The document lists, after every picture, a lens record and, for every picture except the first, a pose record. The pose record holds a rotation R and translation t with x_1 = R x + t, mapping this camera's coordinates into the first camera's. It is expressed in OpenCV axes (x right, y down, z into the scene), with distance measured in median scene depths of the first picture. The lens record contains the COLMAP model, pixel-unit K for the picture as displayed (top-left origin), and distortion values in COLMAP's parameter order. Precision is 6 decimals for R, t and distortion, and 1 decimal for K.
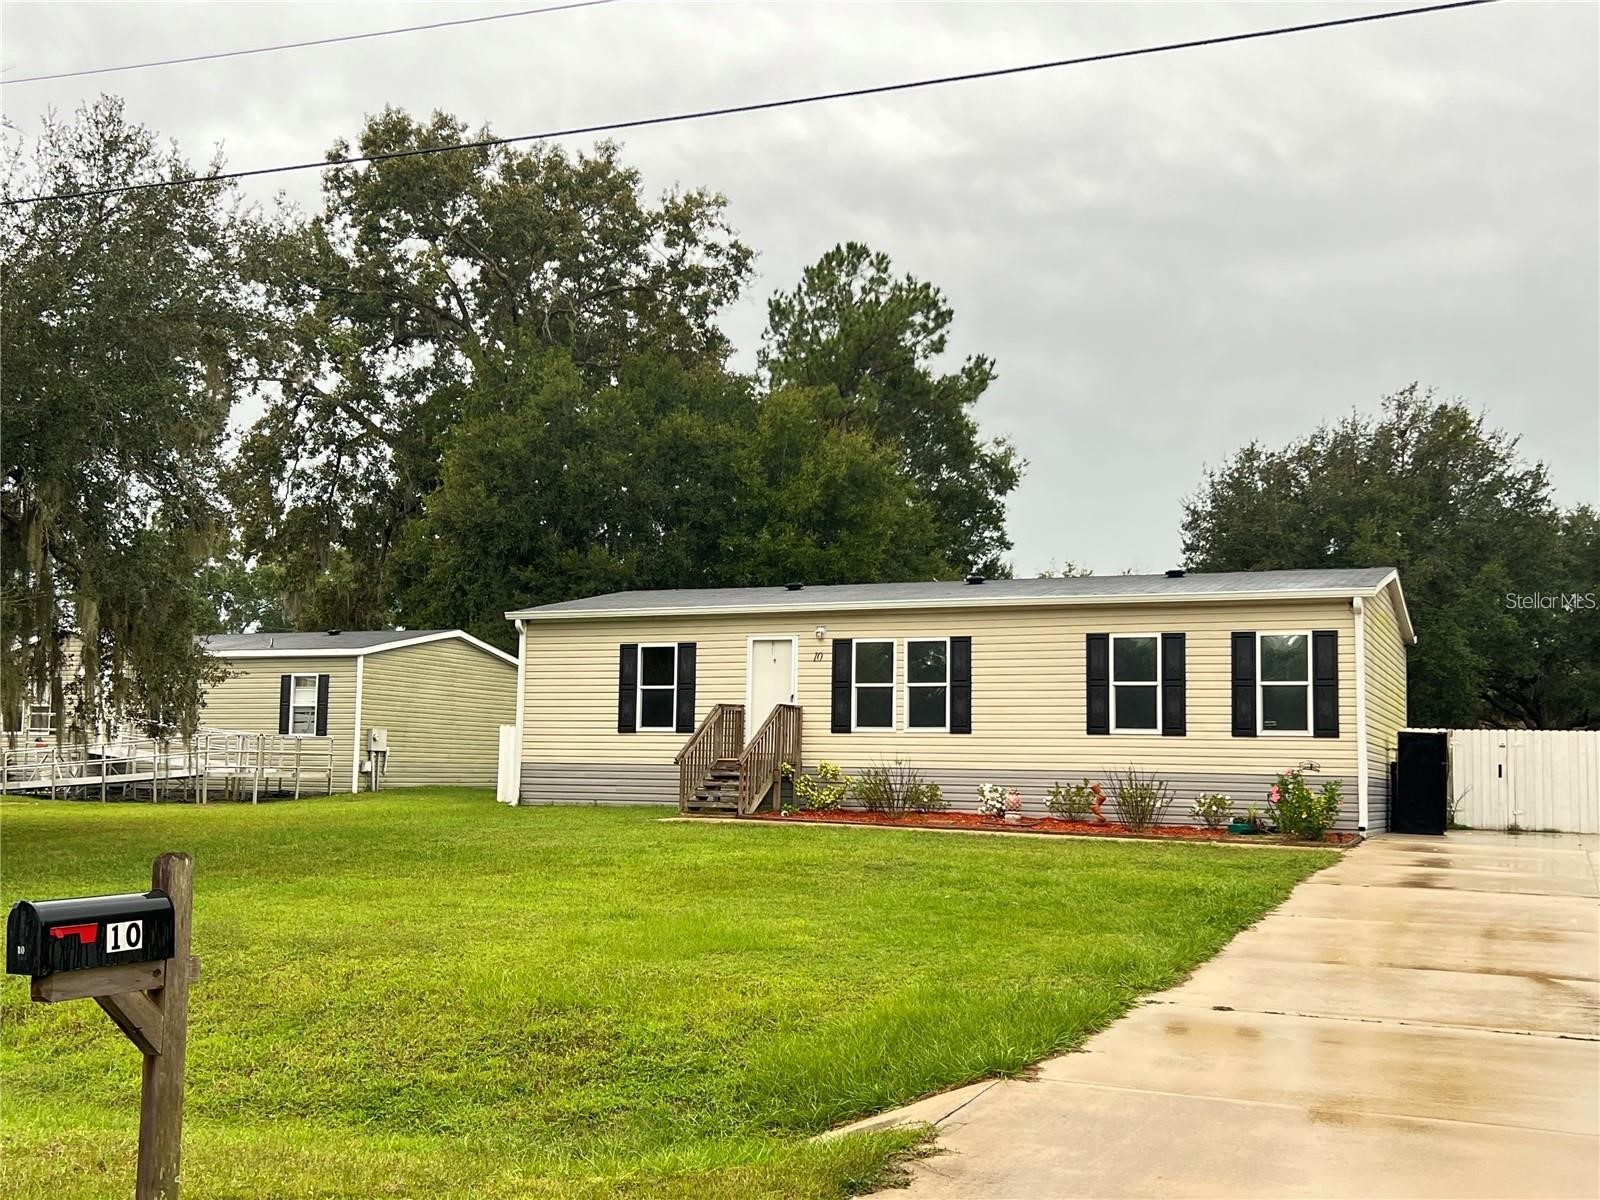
lens RADIAL K [[1676.2, 0, 796.7], [0, 1676.2, 611.6], [0, 0, 1]] dist [0.164463, 0.000000]
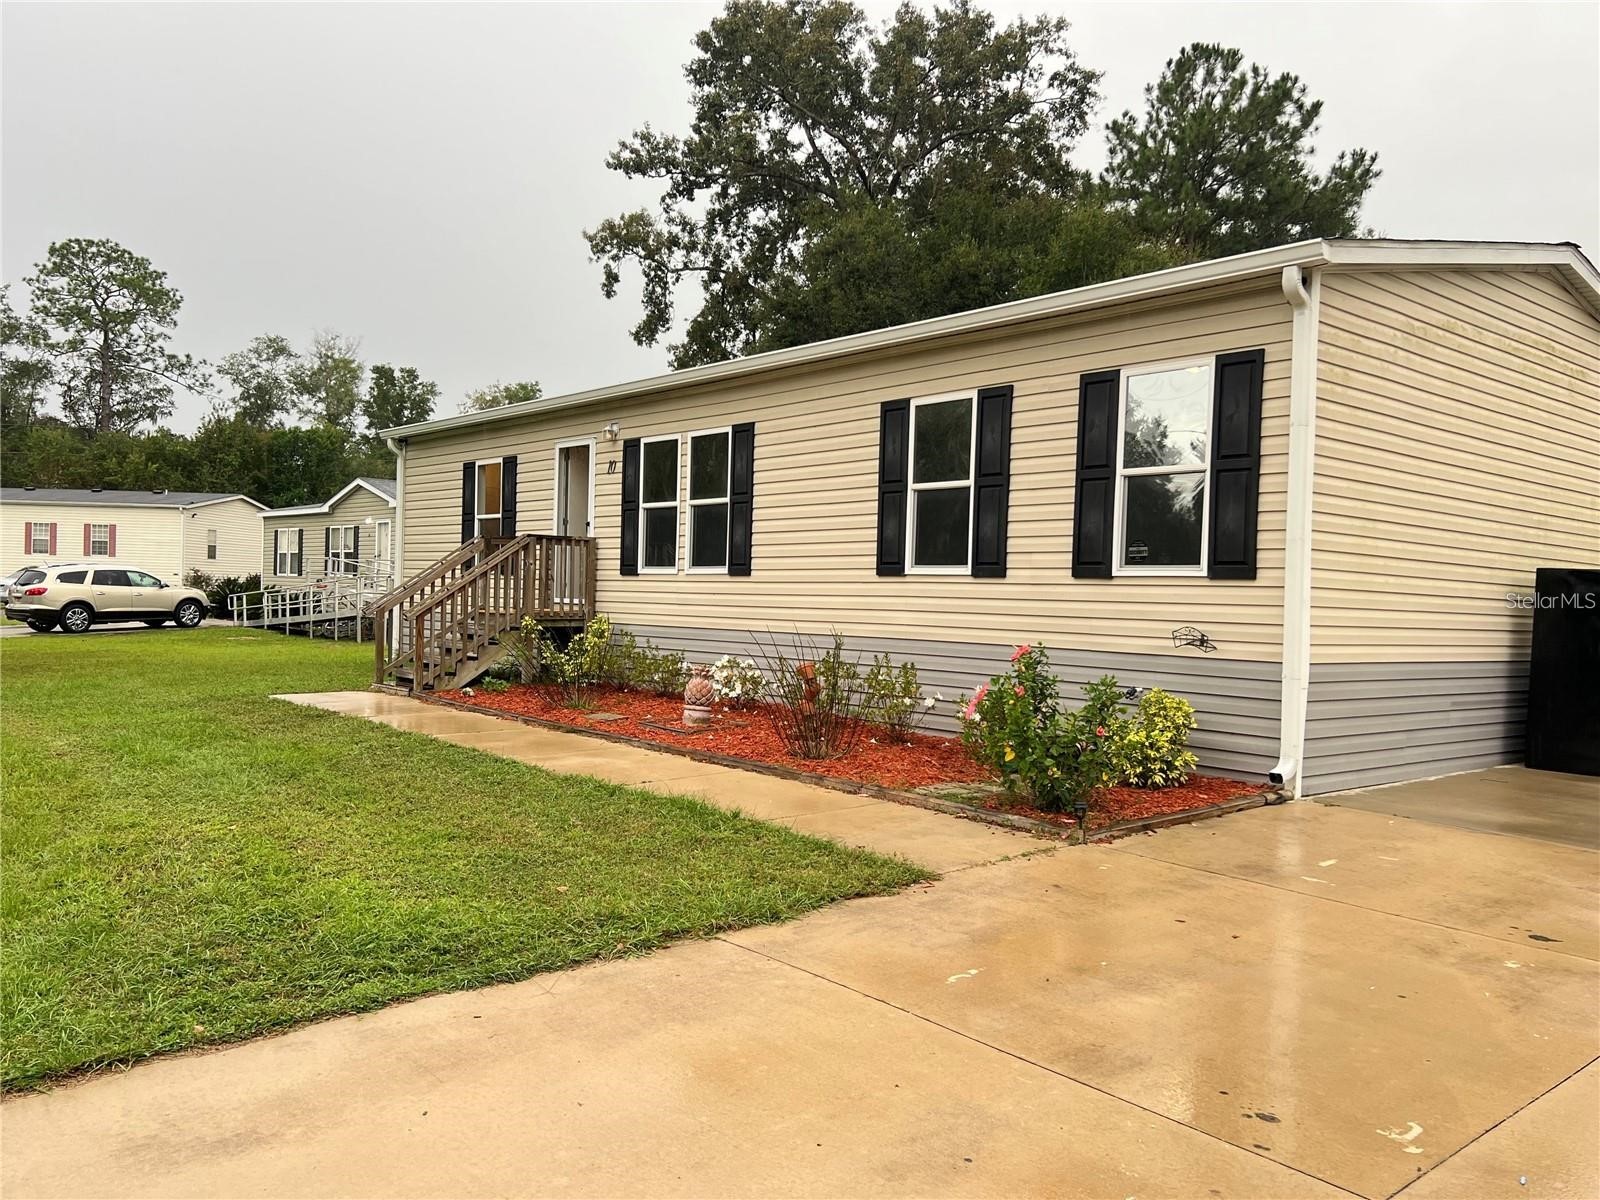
lens RADIAL K [[1272.7, 0, 808.2], [0, 1272.7, 614.0], [0, 0, 1]] dist [-0.004510, 0.014071]
pose [[0.898922, 0.013026, -0.437914, 0.205277], [0.030797, 0.995206, 0.092823, 0.026688], [0.437024, -0.096927, 0.894212, 0.359351]]
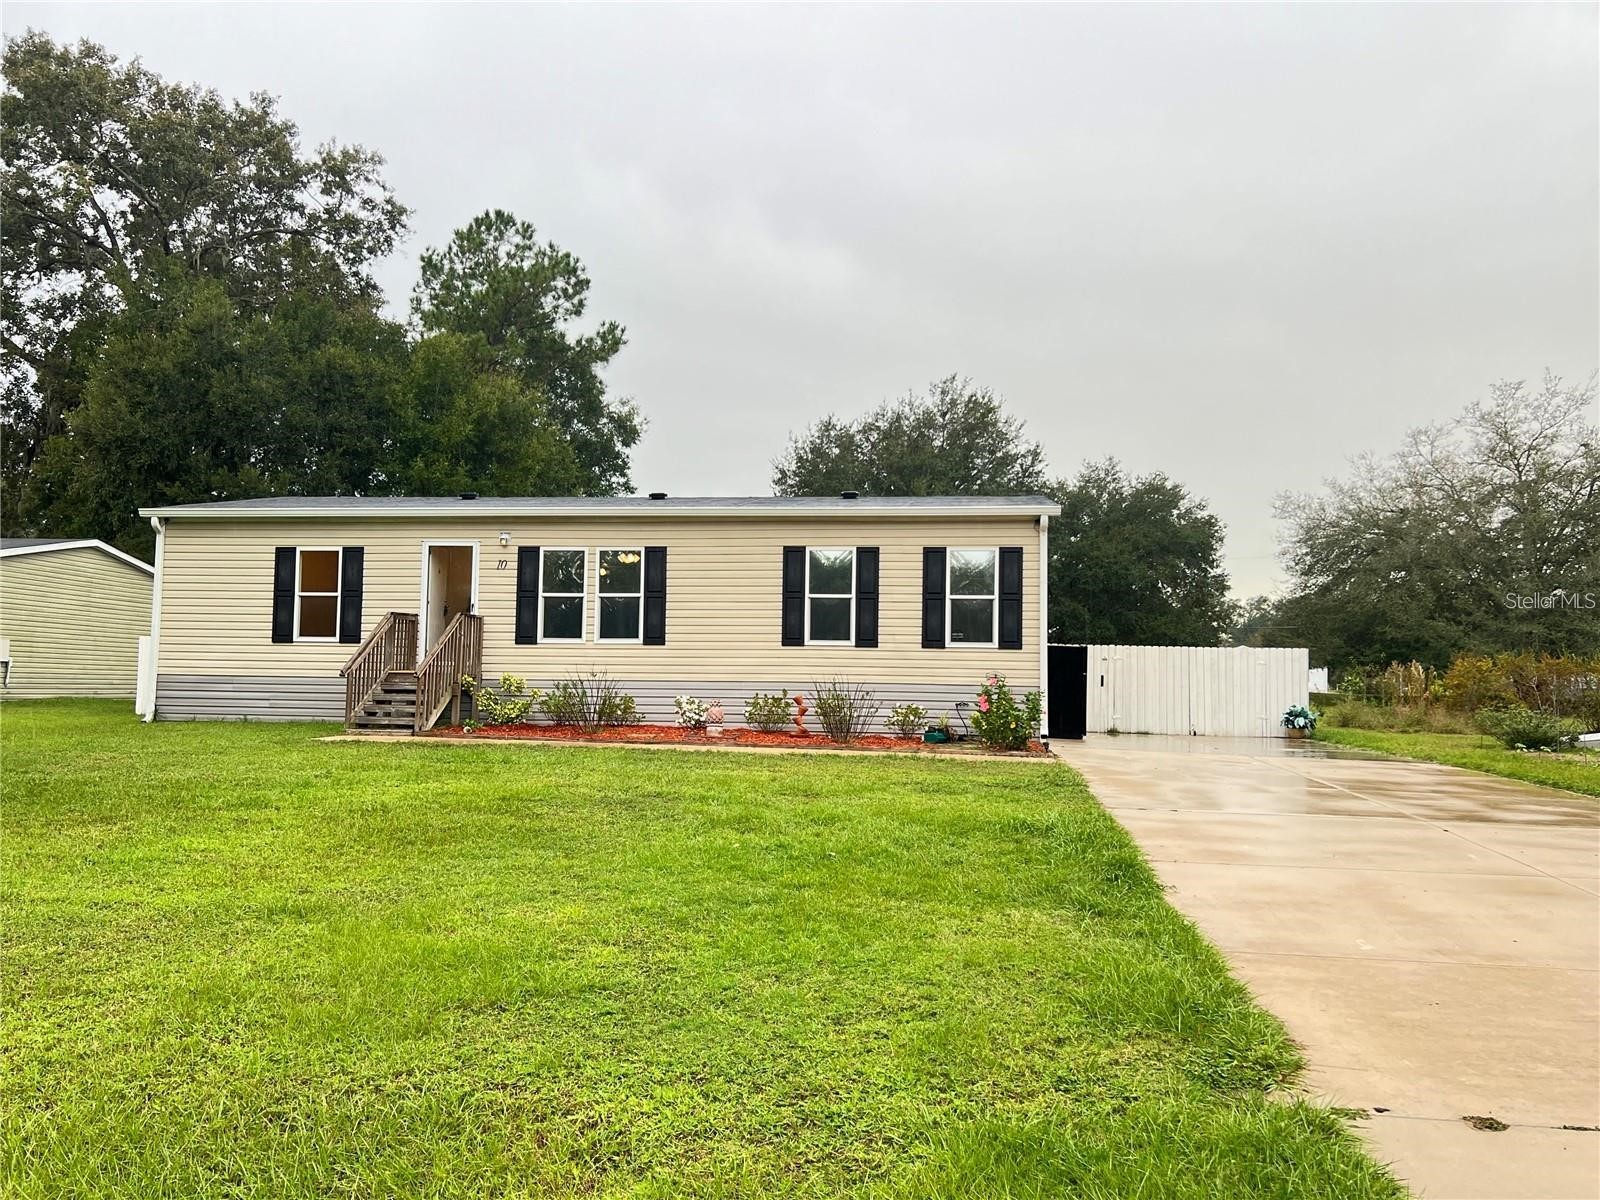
lens RADIAL K [[1272.7, 0, 823.0], [0, 1272.7, 629.8], [0, 0, 1]] dist [-0.004510, 0.014071]
pose [[0.953662, 0.011010, 0.300678, -0.018968], [-0.027243, 0.998385, 0.049847, 0.014917], [-0.299643, -0.055729, 0.952422, 0.165019]]
